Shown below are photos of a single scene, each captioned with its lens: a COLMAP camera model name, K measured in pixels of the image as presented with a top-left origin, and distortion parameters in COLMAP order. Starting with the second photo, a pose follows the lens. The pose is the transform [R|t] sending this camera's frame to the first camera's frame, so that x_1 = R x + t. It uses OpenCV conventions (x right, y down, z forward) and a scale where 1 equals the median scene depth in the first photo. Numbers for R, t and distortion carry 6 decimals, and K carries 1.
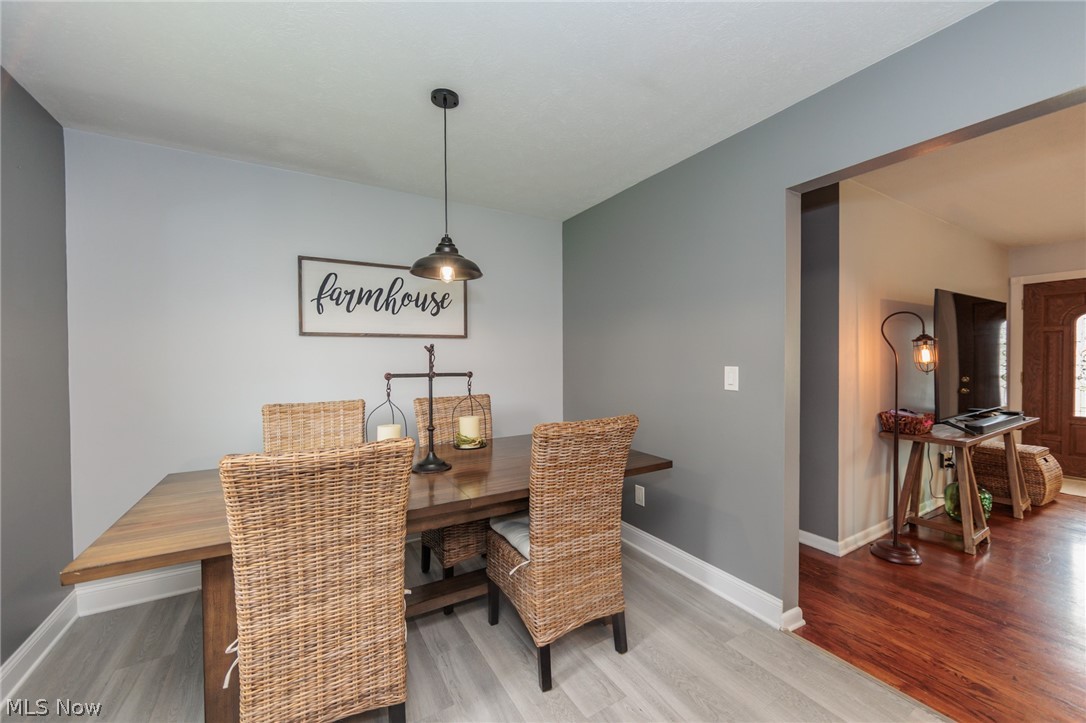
lens RADIAL K [[431.5, 0, 555.5], [0, 431.5, 361.4], [0, 0, 1]] dist [-0.003661, -0.000029]
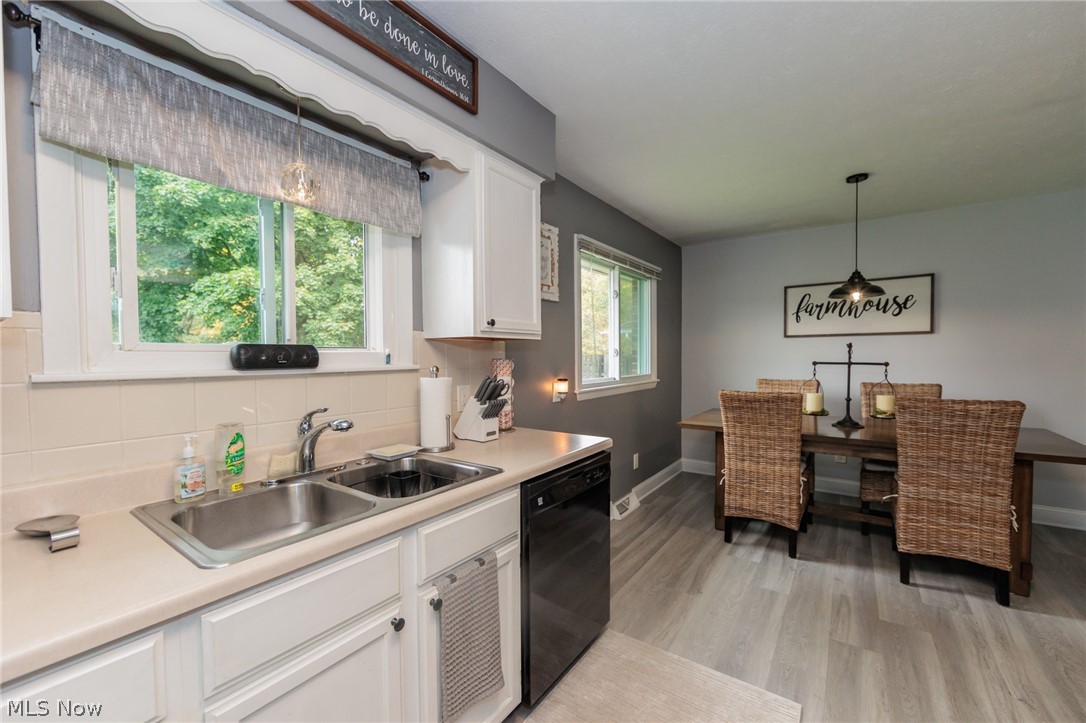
lens RADIAL K [[431.5, 0, 543.3], [0, 431.5, 366.2], [0, 0, 1]] dist [-0.003661, -0.000029]
pose [[0.391200, 0.029915, -0.919819, 0.655978], [-0.004927, 0.999525, 0.030412, 0.001548], [0.920292, -0.007366, 0.391162, -0.542929]]
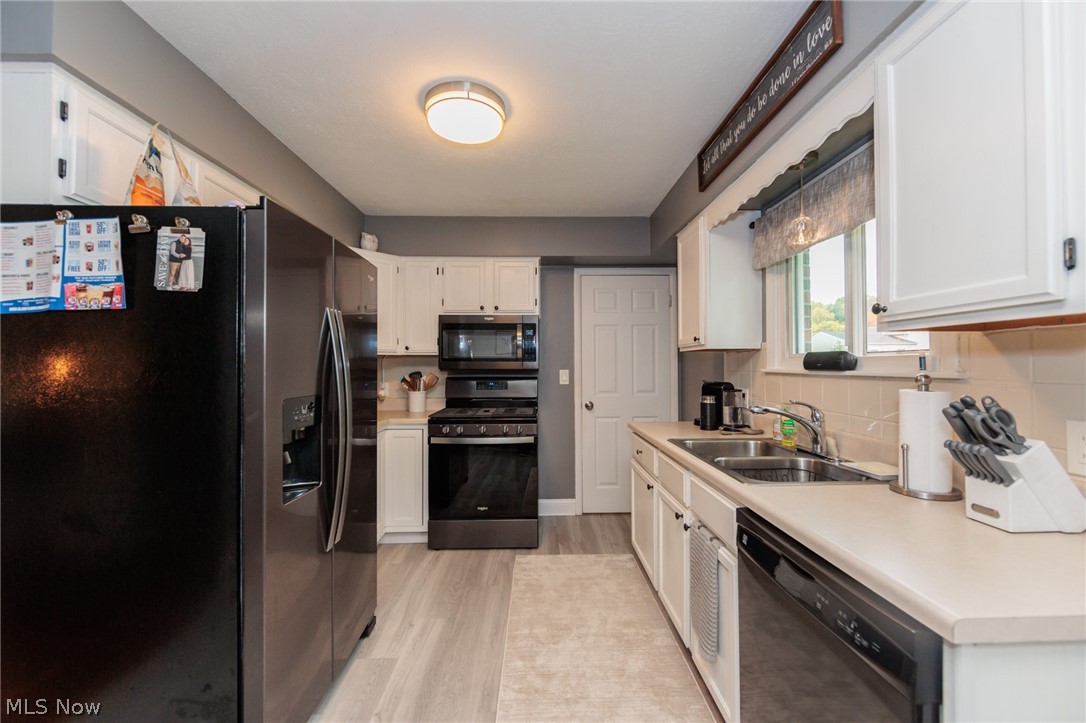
lens RADIAL K [[431.5, 0, 547.1], [0, 431.5, 360.2], [0, 0, 1]] dist [-0.003661, -0.000029]
pose [[-0.868055, 0.018053, 0.496140, -0.068994], [0.016614, 0.999835, -0.007313, 0.004615], [-0.496191, 0.001895, -0.868211, 0.382432]]
